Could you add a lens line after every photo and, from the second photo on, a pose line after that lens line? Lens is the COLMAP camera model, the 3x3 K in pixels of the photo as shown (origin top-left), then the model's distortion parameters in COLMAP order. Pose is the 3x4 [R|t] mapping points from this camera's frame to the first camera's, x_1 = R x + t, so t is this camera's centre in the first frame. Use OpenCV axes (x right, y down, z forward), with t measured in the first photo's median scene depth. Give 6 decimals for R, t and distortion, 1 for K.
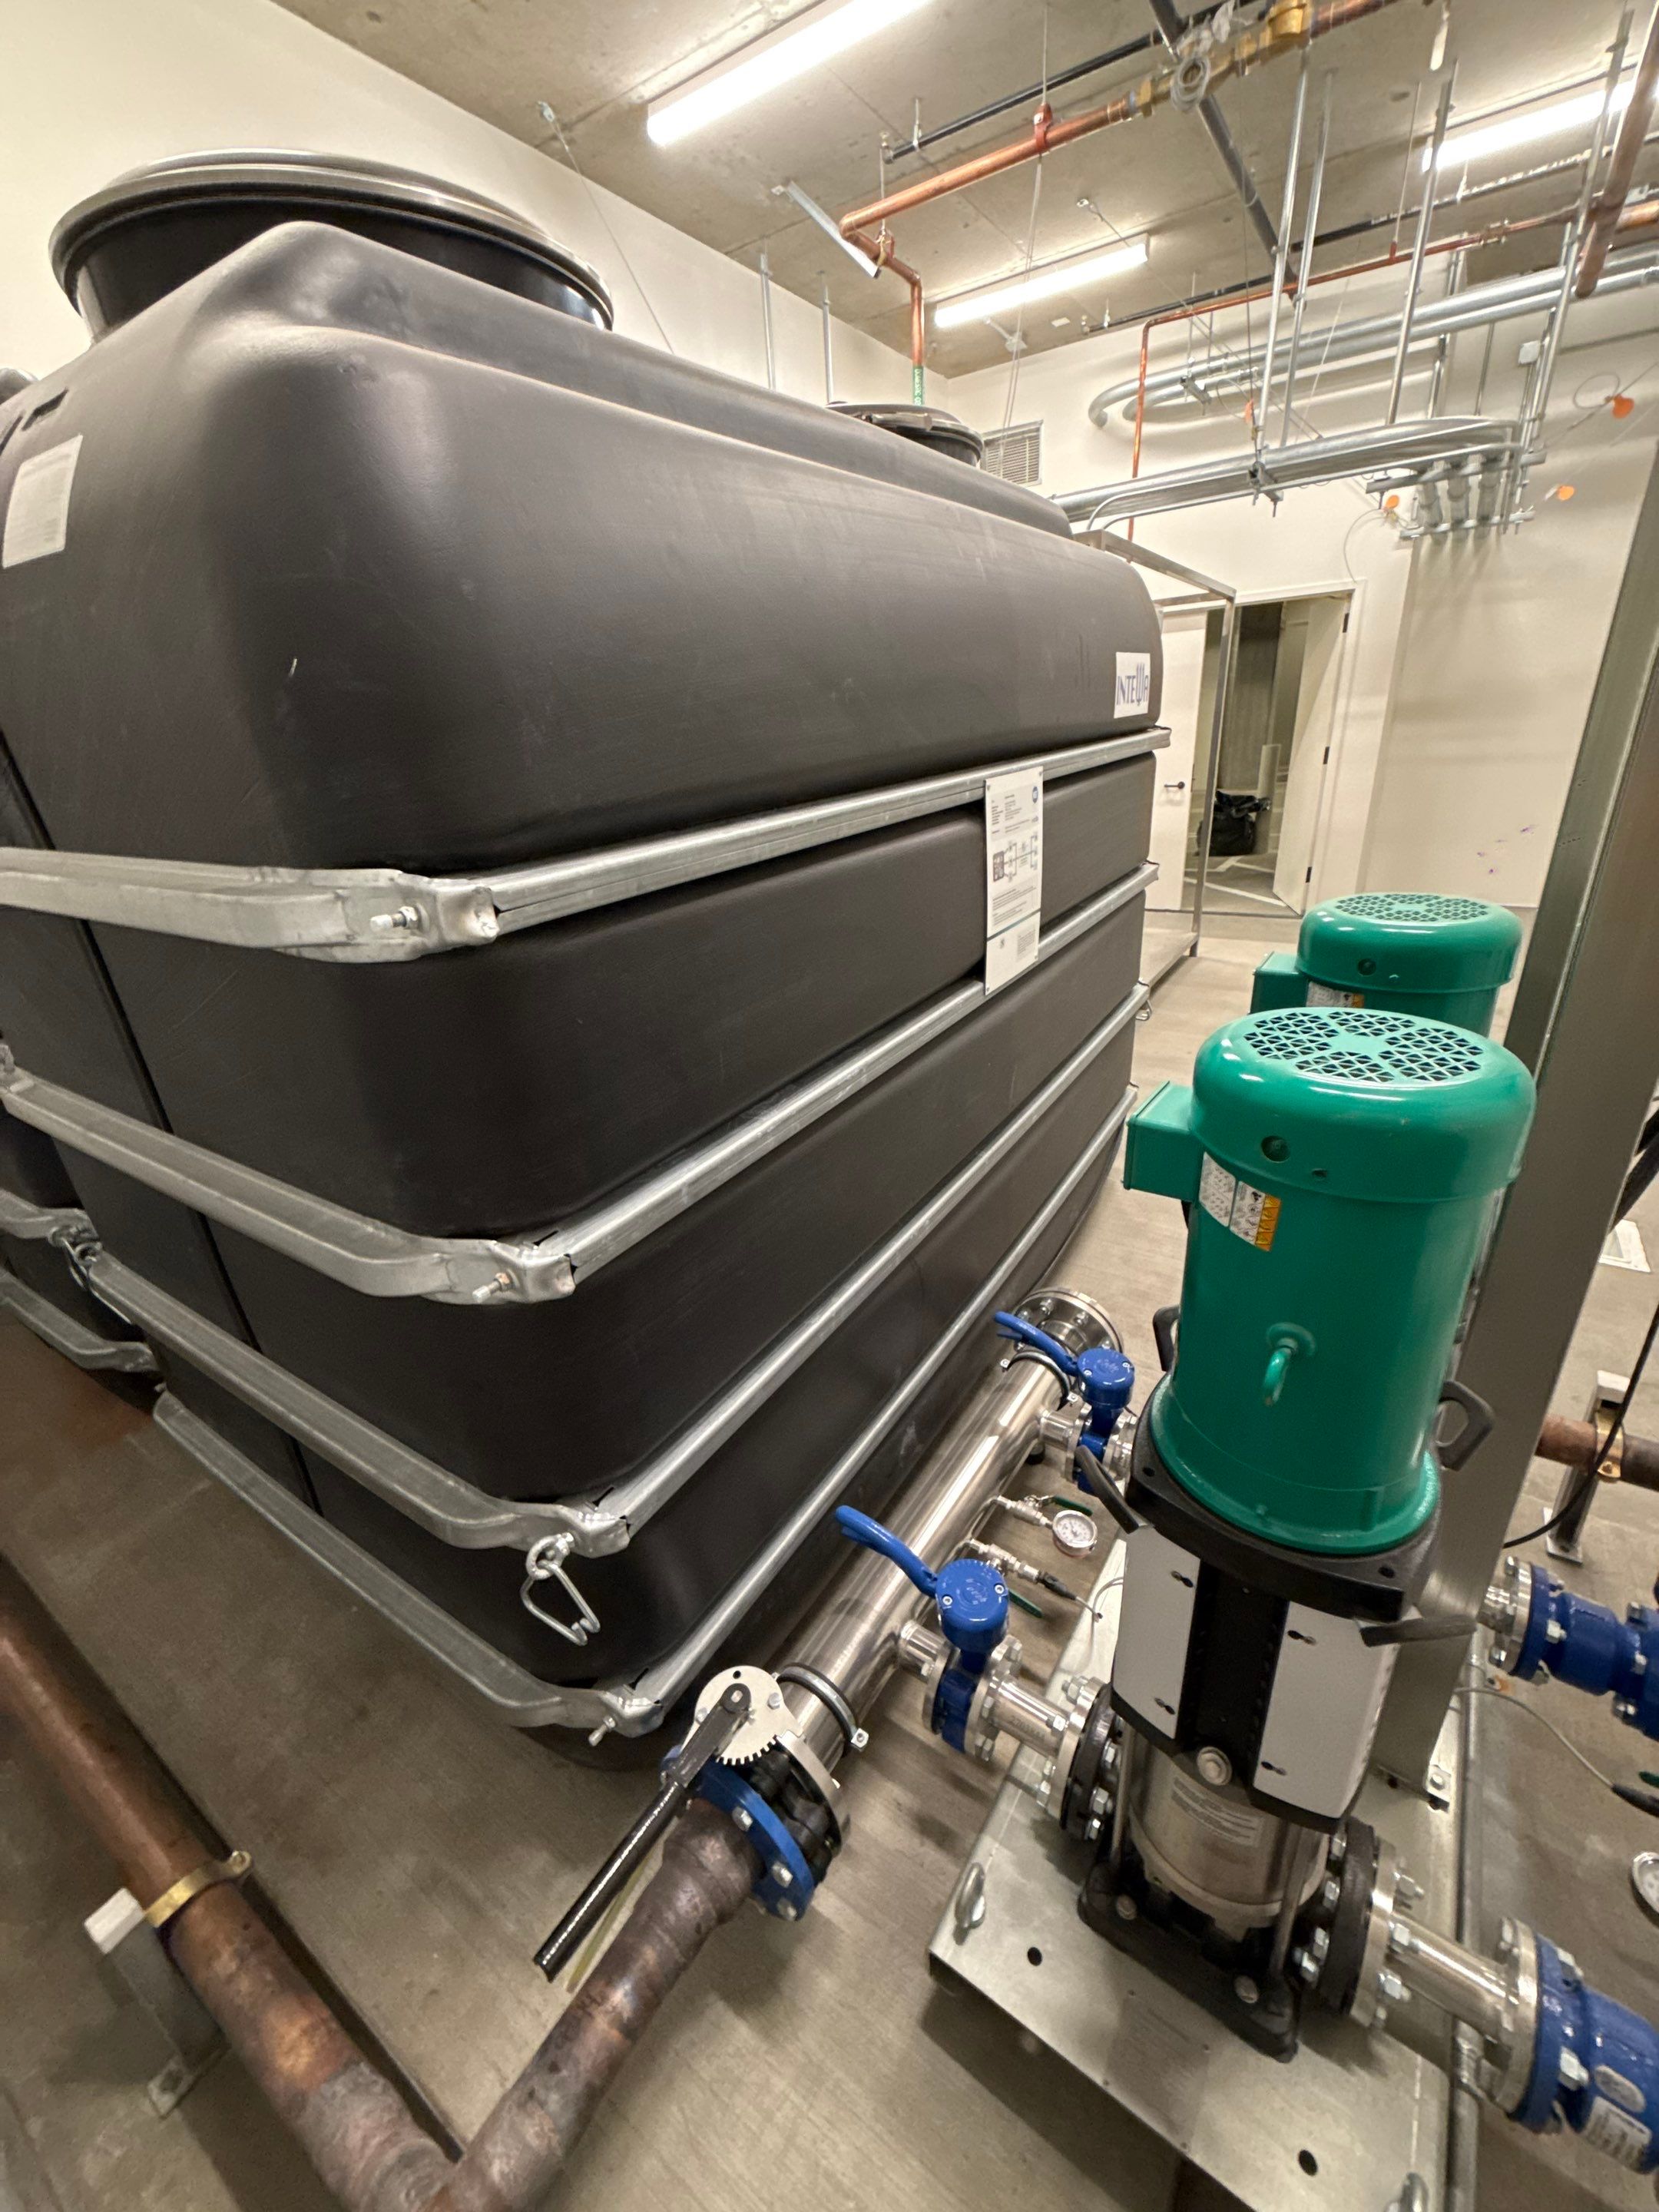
lens RADIAL K [[876.0, 0, 829.5], [0, 876.0, 1106.0], [0, 0, 1]] dist [0.000004, 0.000121]
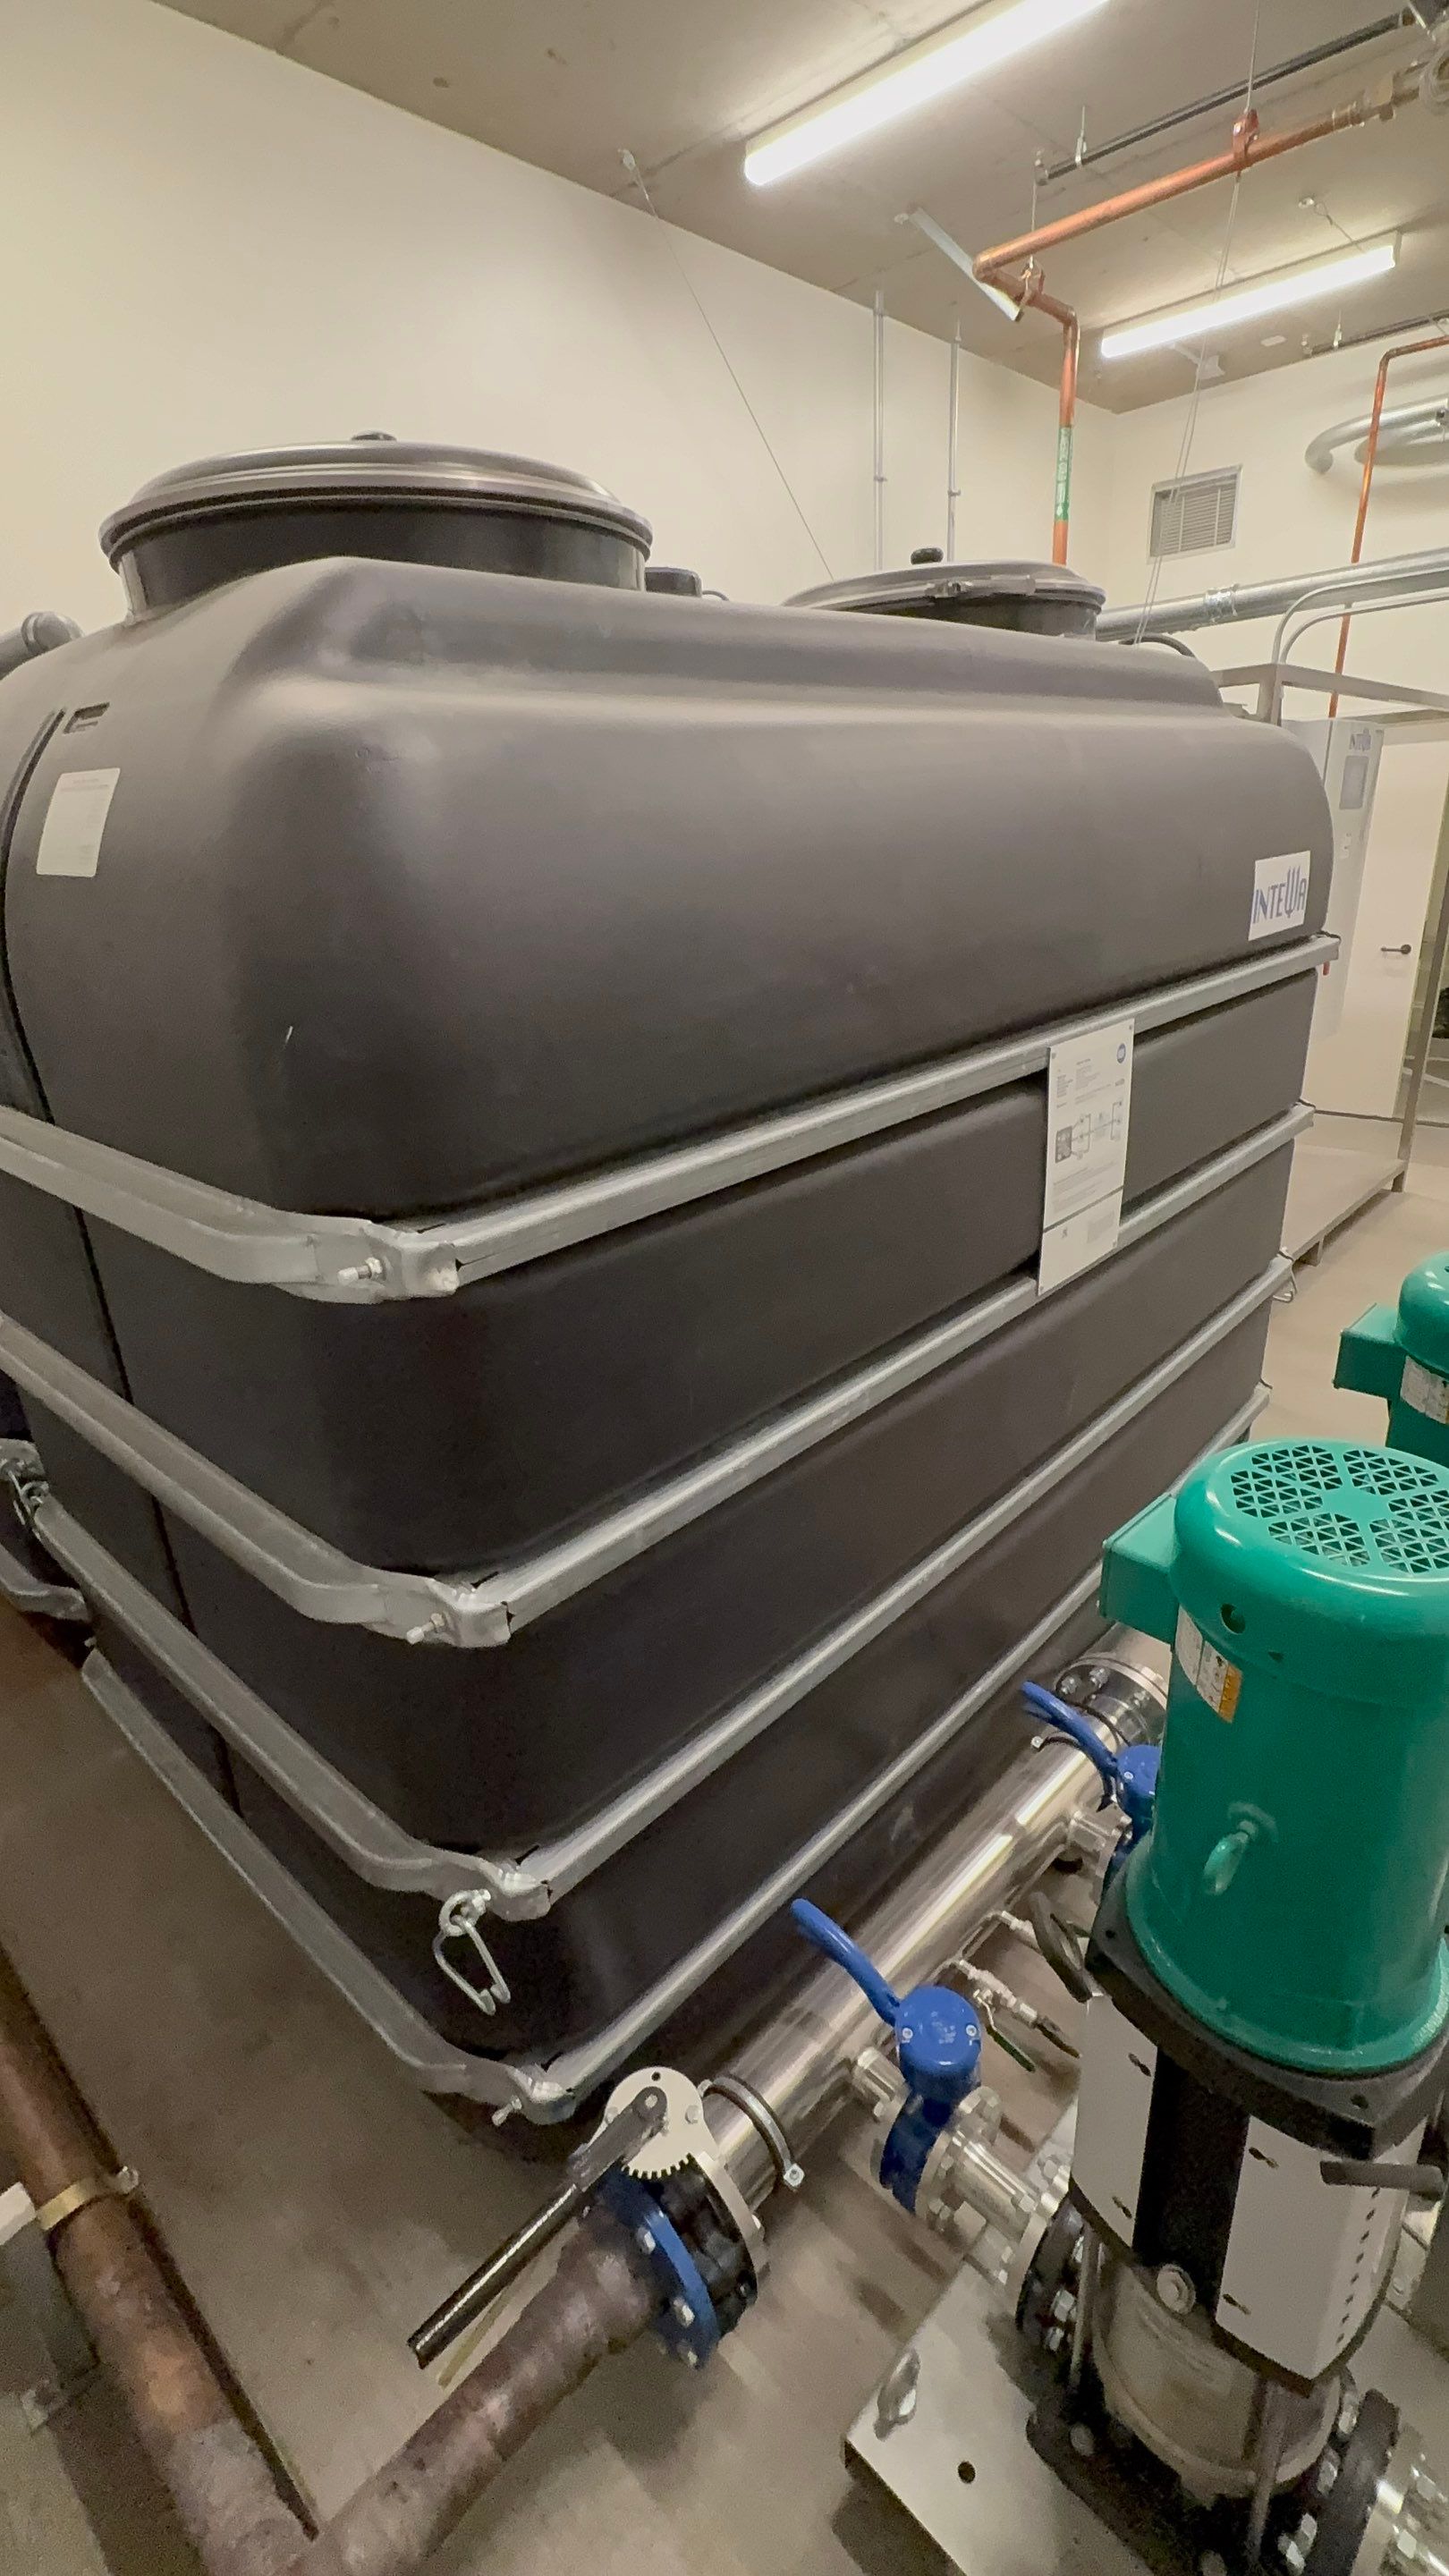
lens RADIAL K [[1151.7, 0, 726.5], [0, 1151.7, 1295.5], [0, 0, 1]] dist [0.000247, 0.000207]
pose [[0.985028, 0.078081, -0.153695, 0.075488], [-0.080685, 0.996682, -0.010766, -0.122570], [0.152345, 0.023006, 0.988060, -0.148645]]
